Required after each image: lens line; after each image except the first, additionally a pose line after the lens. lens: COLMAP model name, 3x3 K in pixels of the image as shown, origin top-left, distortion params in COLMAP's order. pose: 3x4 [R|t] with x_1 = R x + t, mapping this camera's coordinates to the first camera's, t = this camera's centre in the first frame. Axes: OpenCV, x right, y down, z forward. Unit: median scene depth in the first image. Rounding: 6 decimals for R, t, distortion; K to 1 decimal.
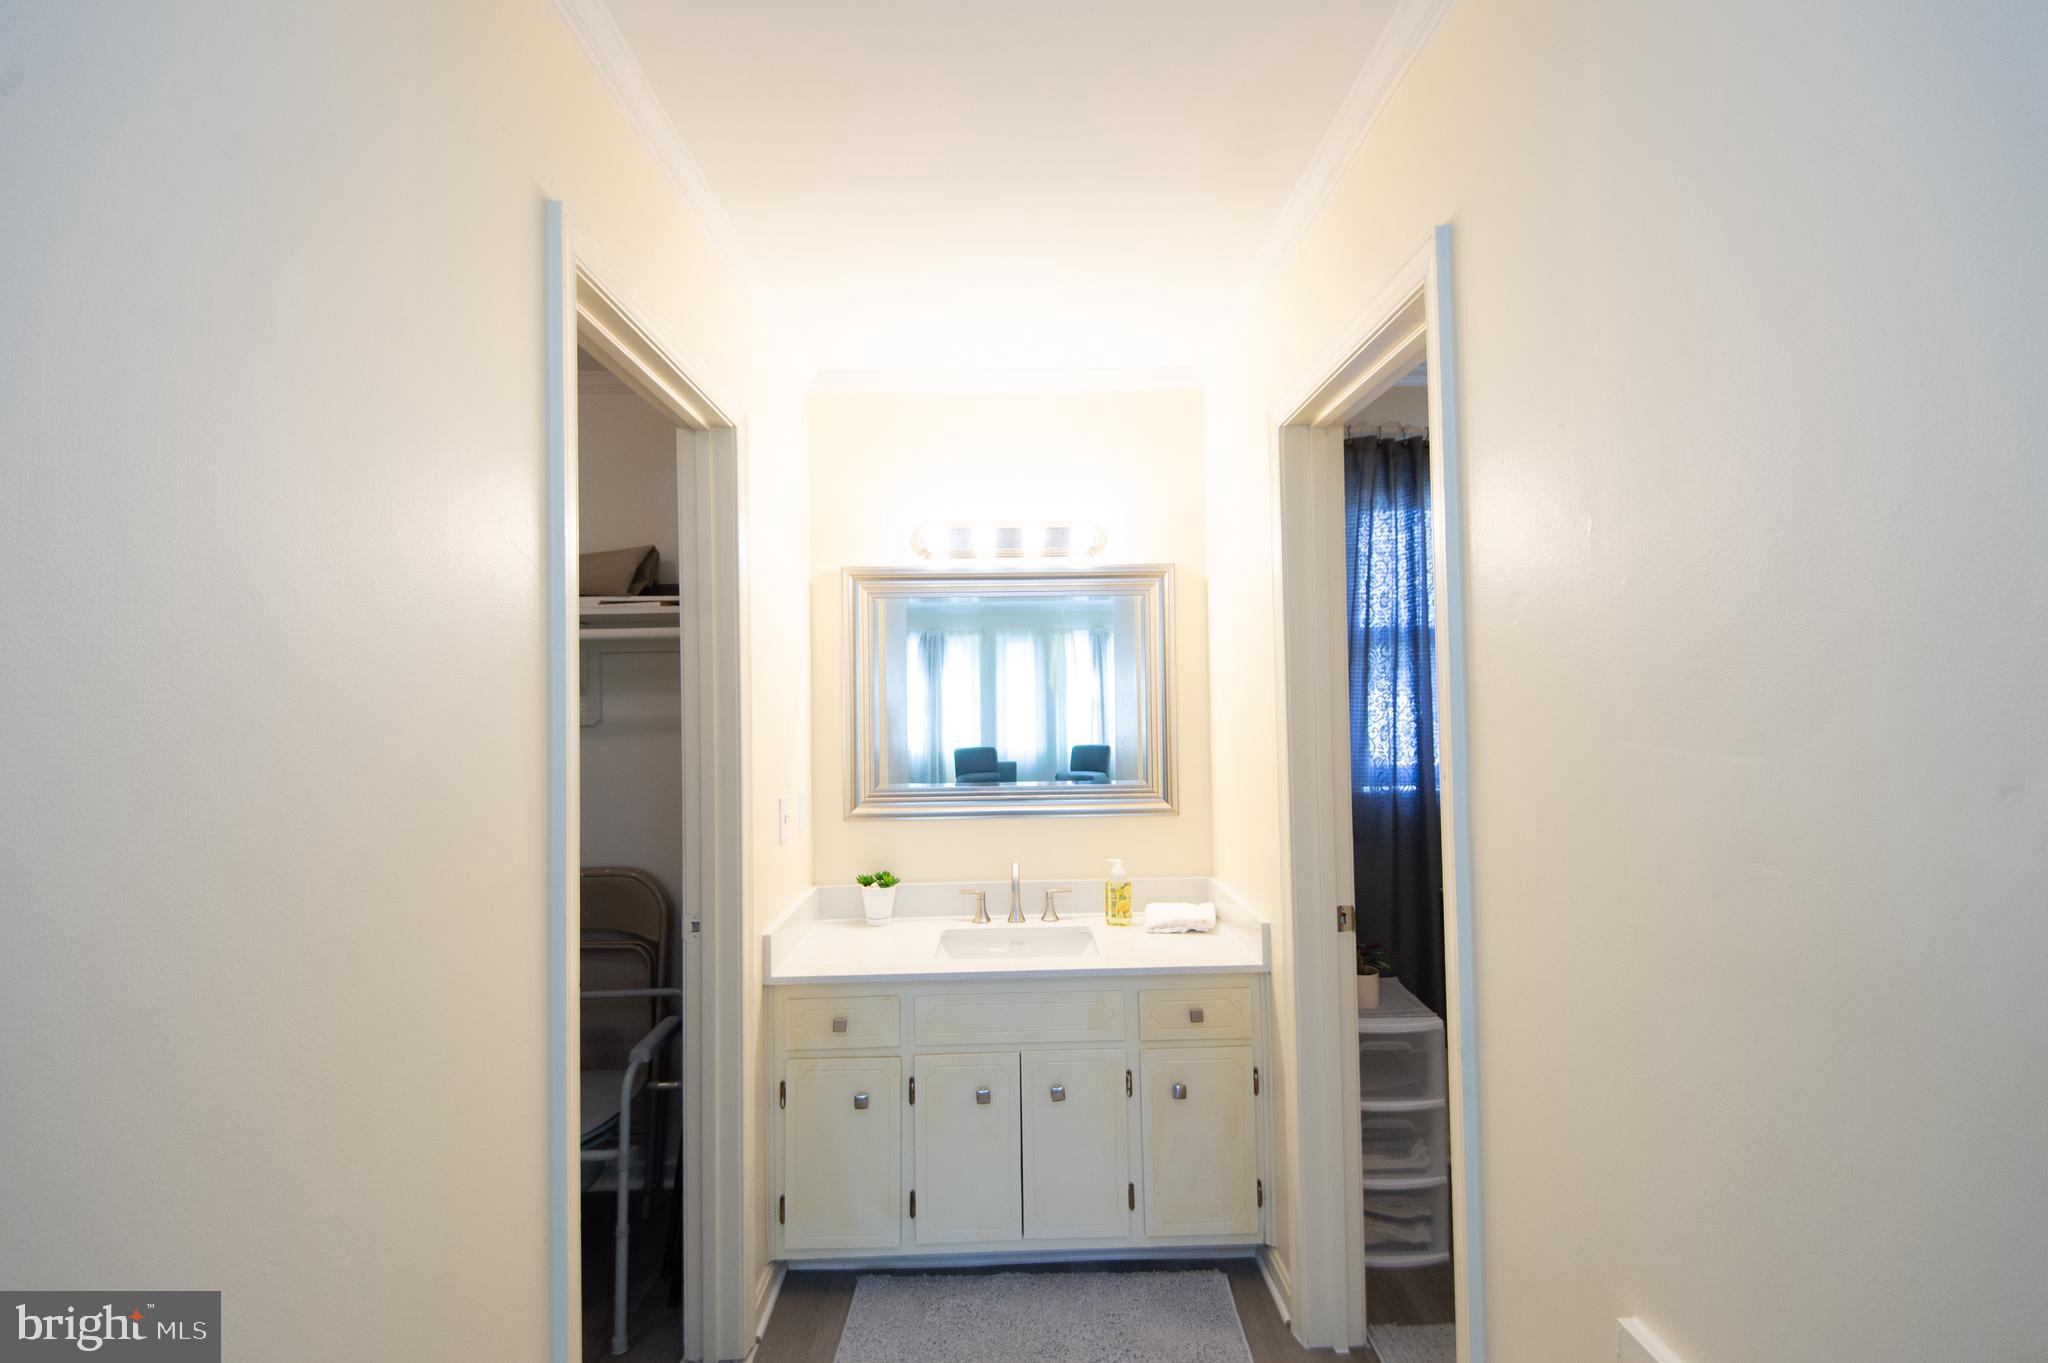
lens RADIAL K [[905.2, 0, 1024.0], [0, 905.2, 681.5], [0, 0, 1]] dist [-0.001135, -0.000158]
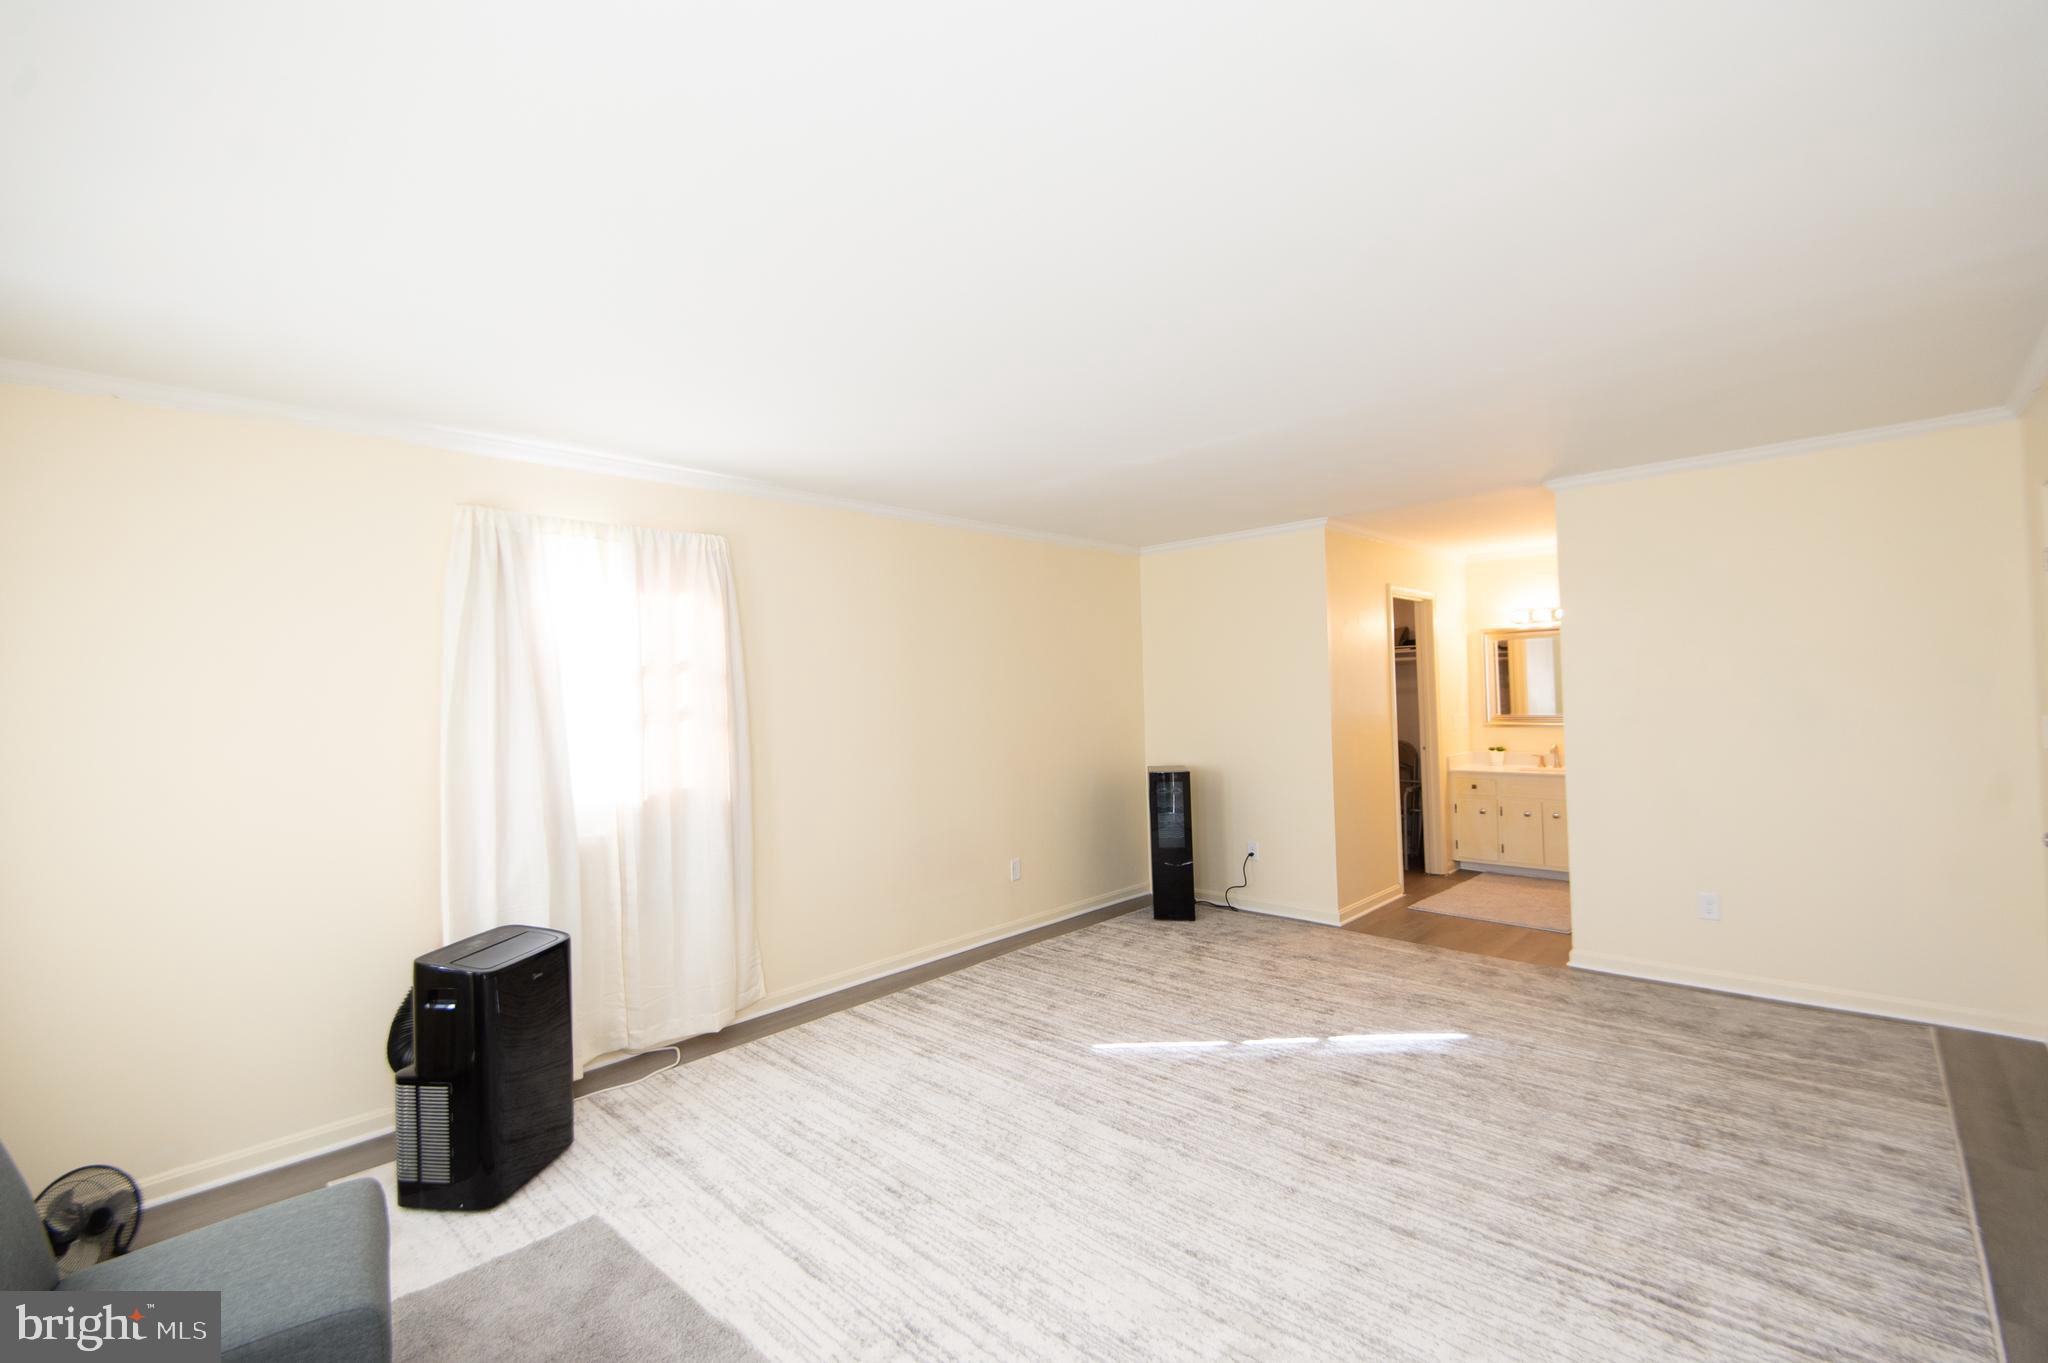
lens RADIAL K [[904.7, 0, 1043.6], [0, 904.7, 672.9], [0, 0, 1]] dist [0.050162, -0.020014]
pose [[0.727322, -0.021227, -0.685968, 0.845580], [0.027479, 0.999621, -0.001798, -0.036275], [0.685746, -0.017542, 0.727630, -2.182119]]
